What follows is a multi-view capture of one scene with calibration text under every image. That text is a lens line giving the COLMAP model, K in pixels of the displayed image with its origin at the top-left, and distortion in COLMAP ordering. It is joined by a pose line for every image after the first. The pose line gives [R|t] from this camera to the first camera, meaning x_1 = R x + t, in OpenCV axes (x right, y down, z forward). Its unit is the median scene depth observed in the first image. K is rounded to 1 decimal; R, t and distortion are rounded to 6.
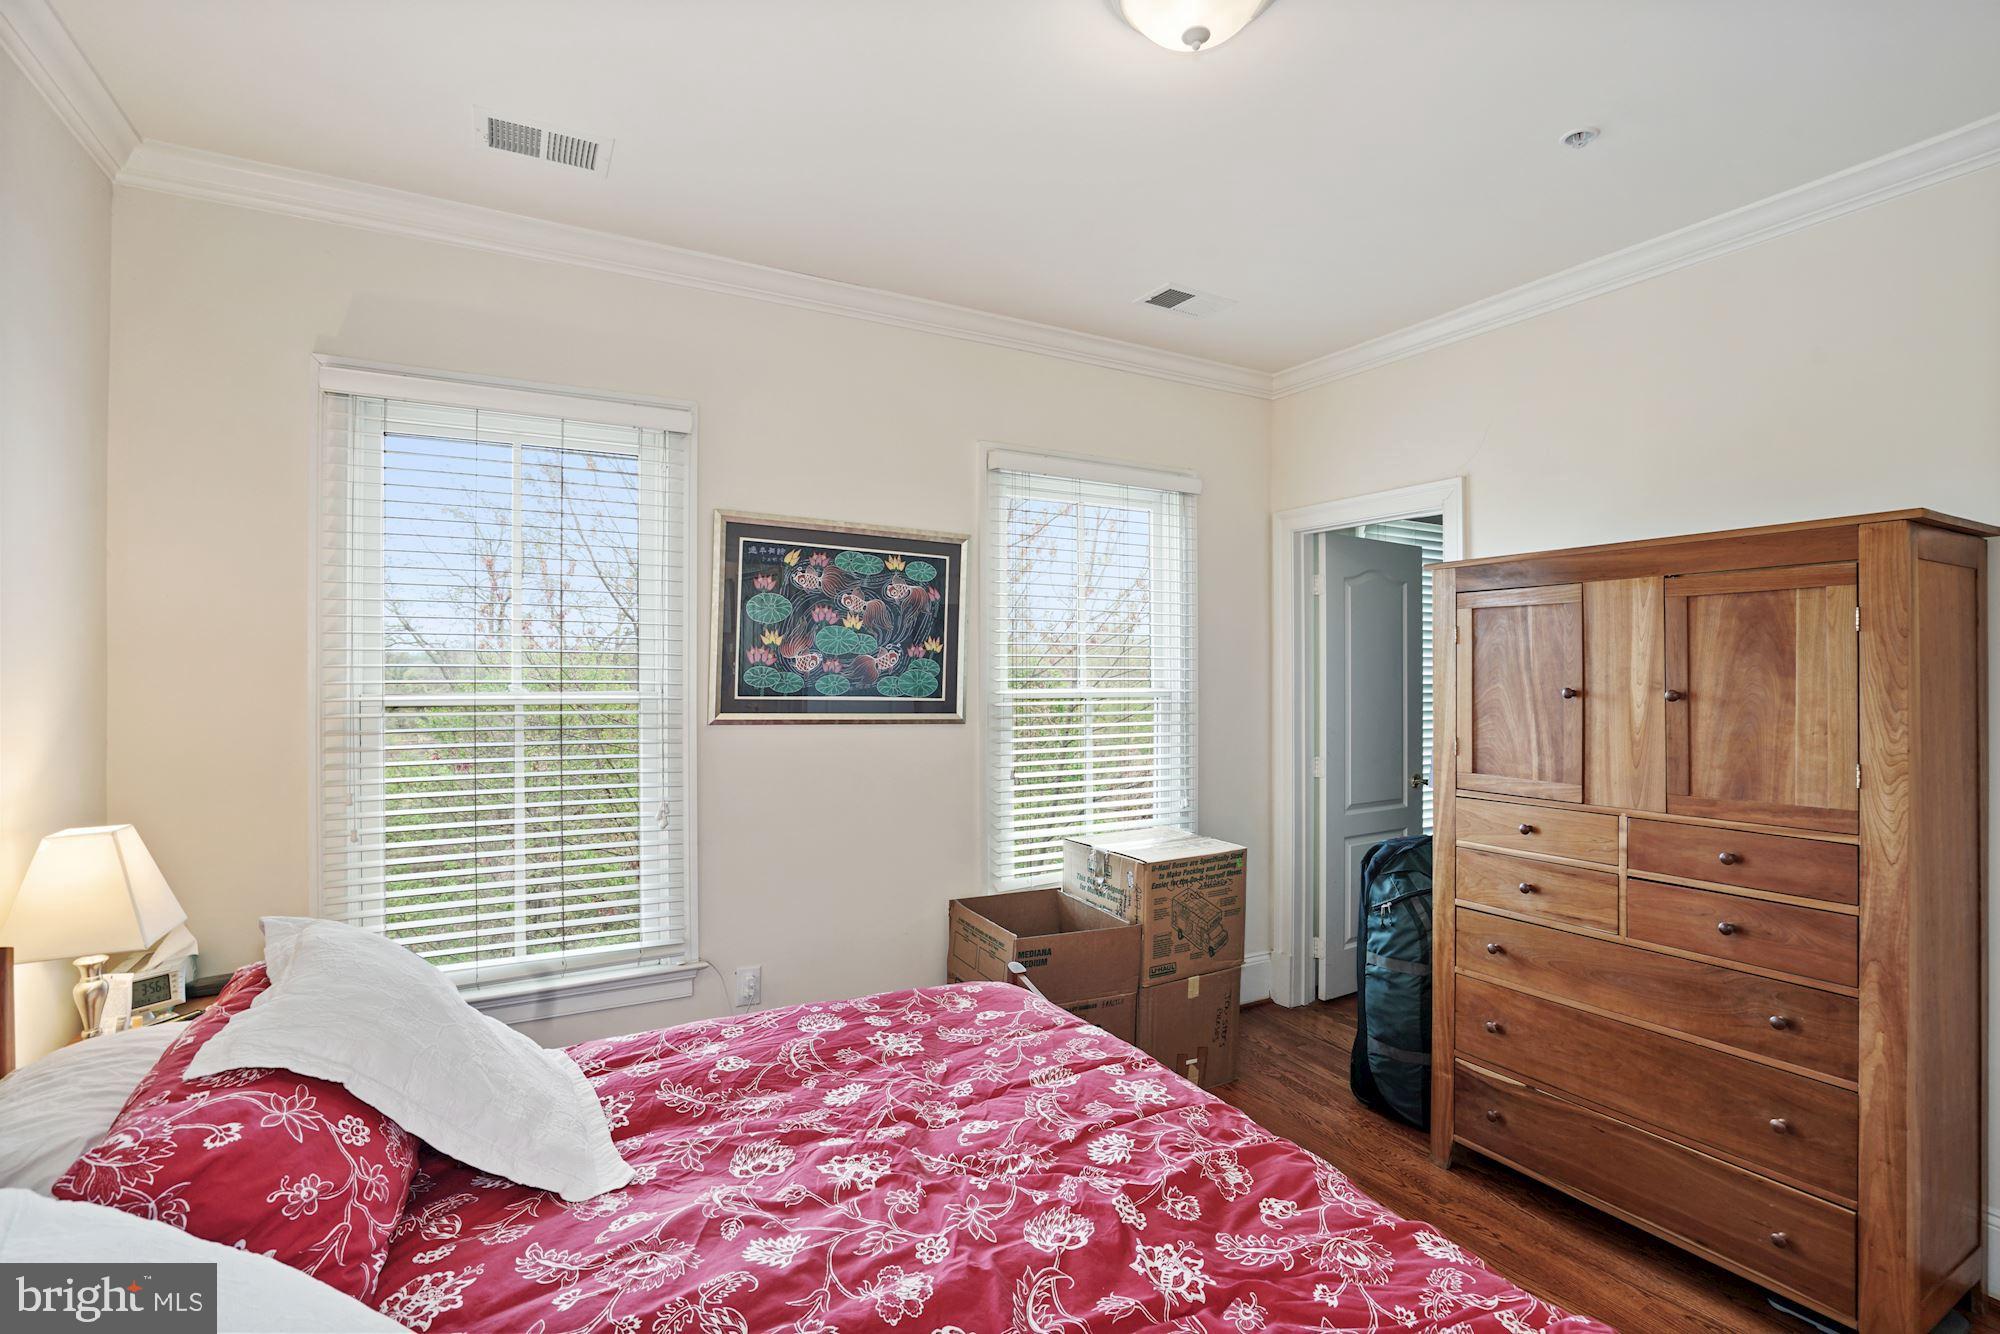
lens RADIAL K [[927.6, 0, 996.5], [0, 927.6, 671.9], [0, 0, 1]] dist [-0.011674, 0.000991]
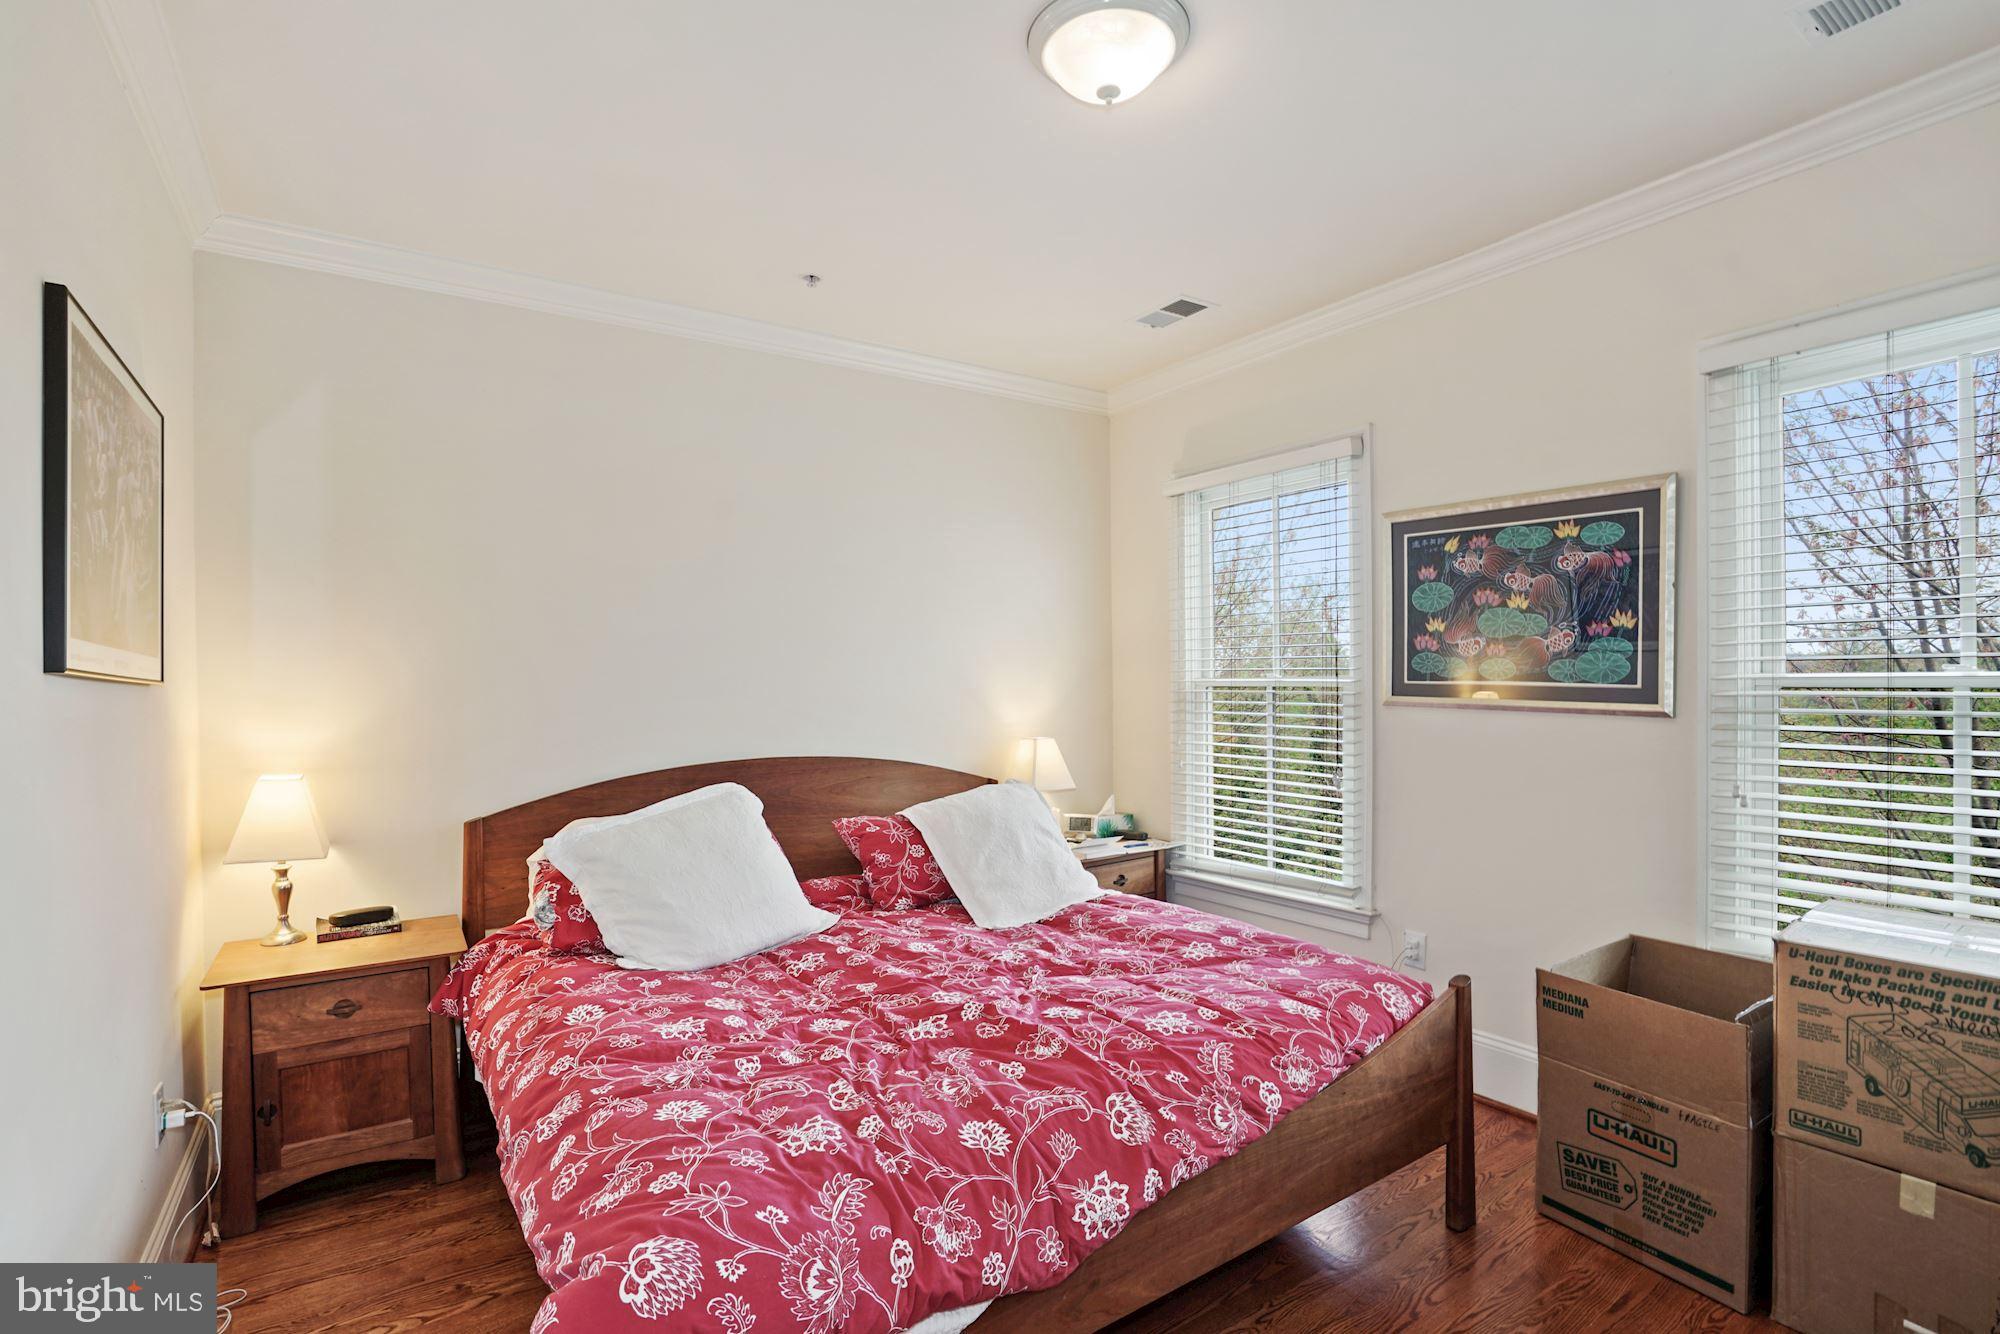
lens RADIAL K [[927.6, 0, 998.9], [0, 927.6, 669.7], [0, 0, 1]] dist [-0.011674, 0.000991]
pose [[0.114439, -0.012218, -0.993355, 0.888190], [0.006180, 0.999914, -0.011586, 0.027360], [0.993411, -0.004813, 0.114505, 0.474484]]
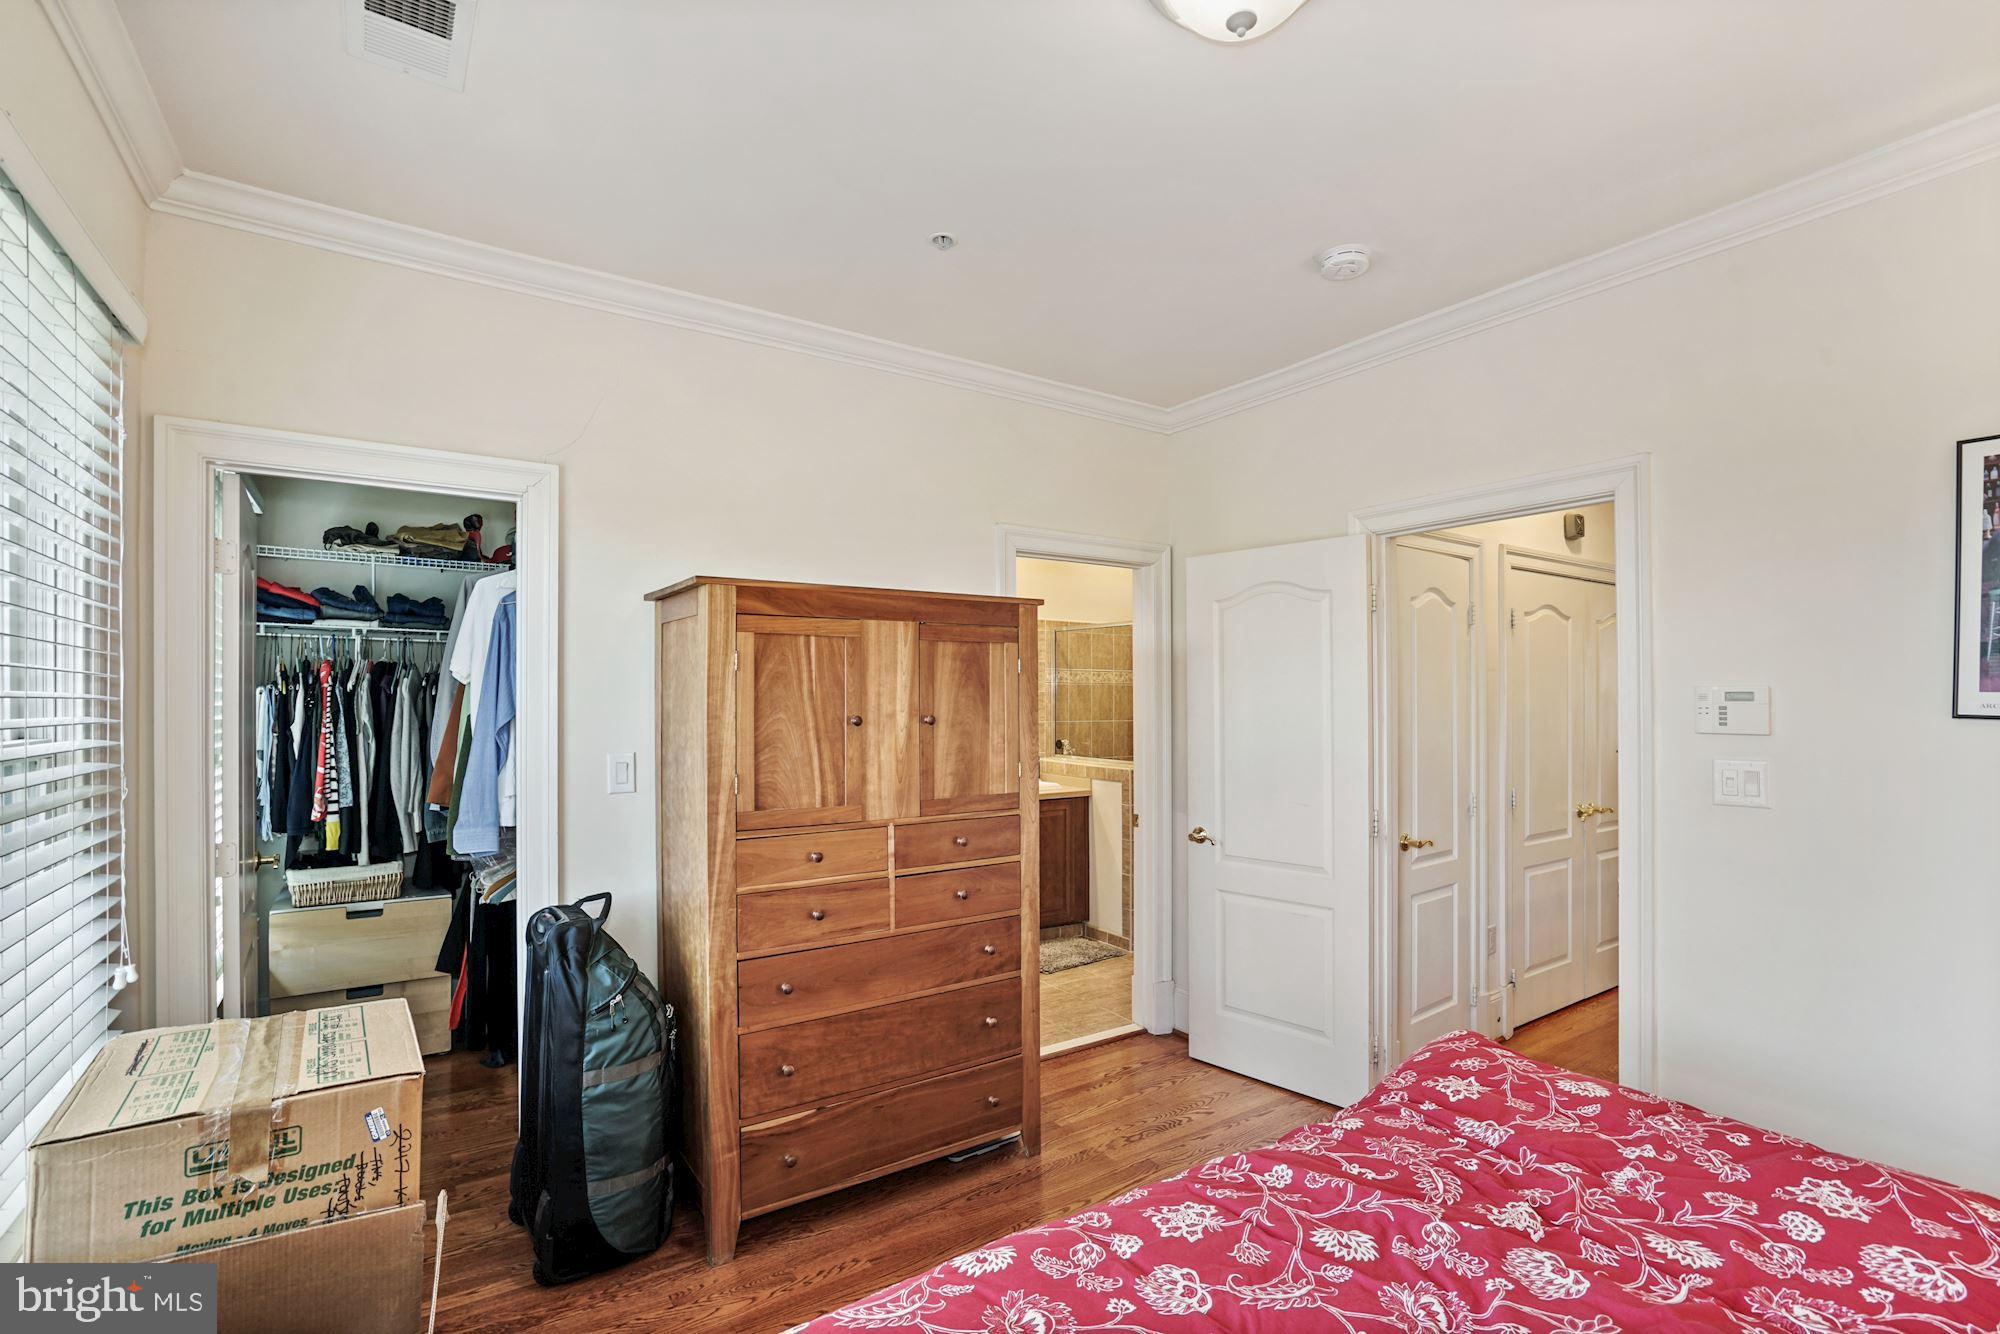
lens RADIAL K [[927.6, 0, 1015.3], [0, 927.6, 706.0], [0, 0, 1]] dist [-0.011674, 0.000991]
pose [[-0.076317, -0.010701, 0.997026, -0.453573], [0.000576, 0.999942, 0.010776, -0.005800], [-0.997083, 0.001396, -0.076306, 0.860818]]
